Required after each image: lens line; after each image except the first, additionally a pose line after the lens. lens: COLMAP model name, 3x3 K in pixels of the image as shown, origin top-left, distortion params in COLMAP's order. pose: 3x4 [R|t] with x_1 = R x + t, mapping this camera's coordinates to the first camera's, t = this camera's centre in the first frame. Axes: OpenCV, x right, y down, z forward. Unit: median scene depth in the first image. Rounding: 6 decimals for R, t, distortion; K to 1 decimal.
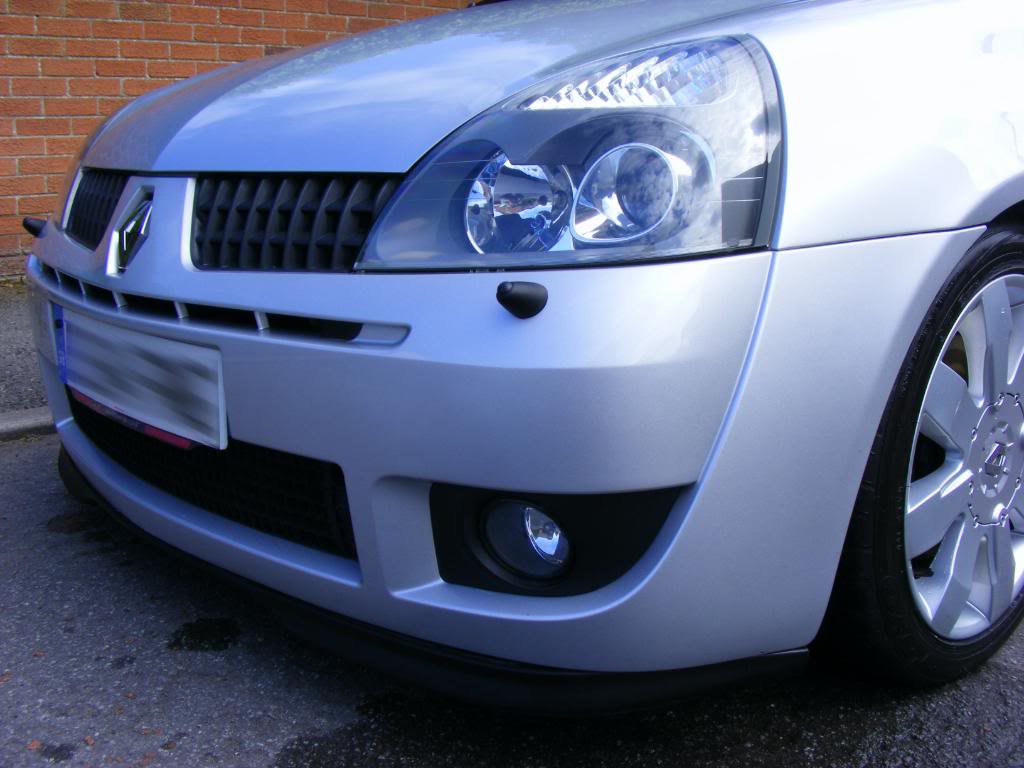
lens RADIAL K [[1165.8, 0, 512.0], [0, 1165.8, 384.0], [0, 0, 1]] dist [-0.267676, 0.290296]
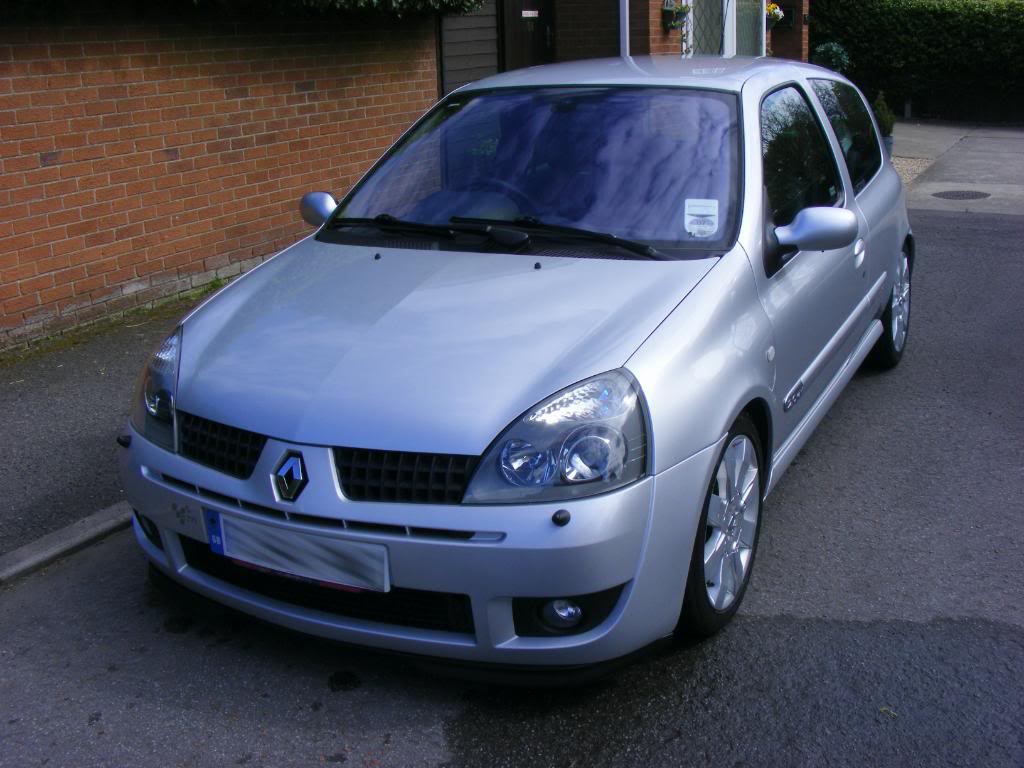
lens RADIAL K [[1165.8, 0, 512.0], [0, 1165.8, 384.0], [0, 0, 1]] dist [-0.267676, 0.290296]
pose [[0.937664, -0.136511, 0.319610, -0.639192], [0.113231, 0.989446, 0.090415, -0.454608], [-0.328580, -0.048589, 0.943226, -0.931828]]
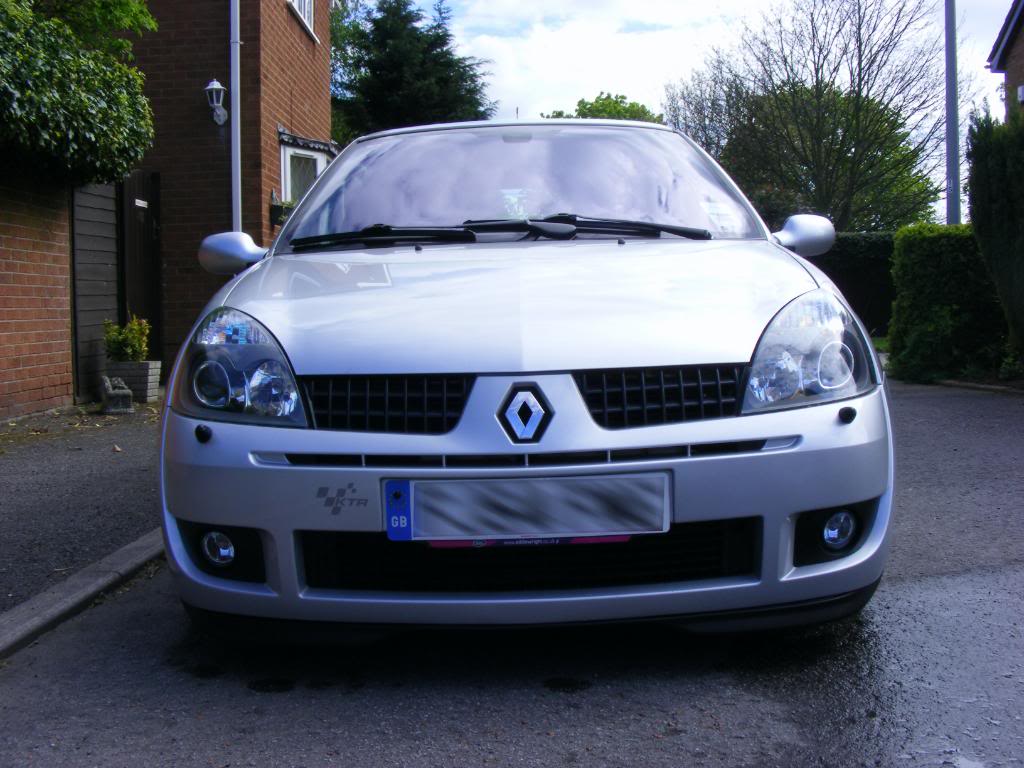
lens RADIAL K [[1165.8, 0, 512.0], [0, 1165.8, 384.0], [0, 0, 1]] dist [-0.267676, 0.290296]
pose [[0.672339, -0.072120, 0.736722, -1.631611], [0.186190, 0.979722, -0.074010, -0.071106], [-0.716445, 0.186930, 0.672133, -0.009190]]
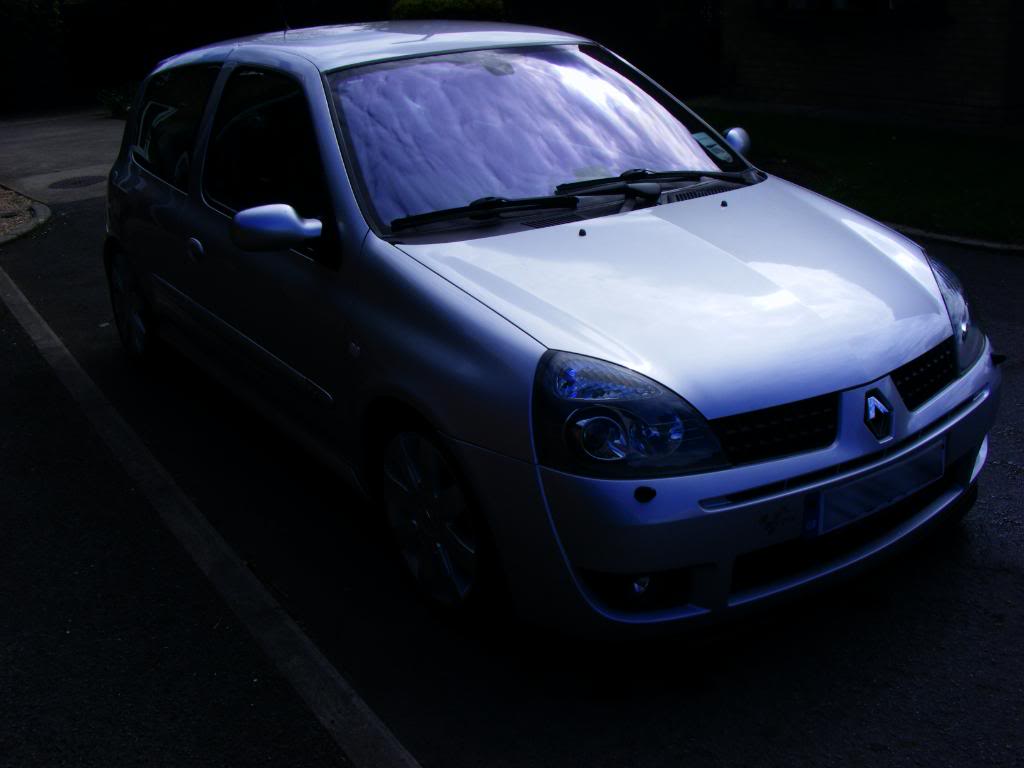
lens RADIAL K [[1165.8, 0, 512.0], [0, 1165.8, 384.0], [0, 0, 1]] dist [-0.267676, 0.290296]
pose [[0.140999, -0.342410, 0.928910, -2.367948], [0.262626, 0.917604, 0.298379, -0.994710], [-0.954540, 0.201885, 0.219307, 1.292098]]
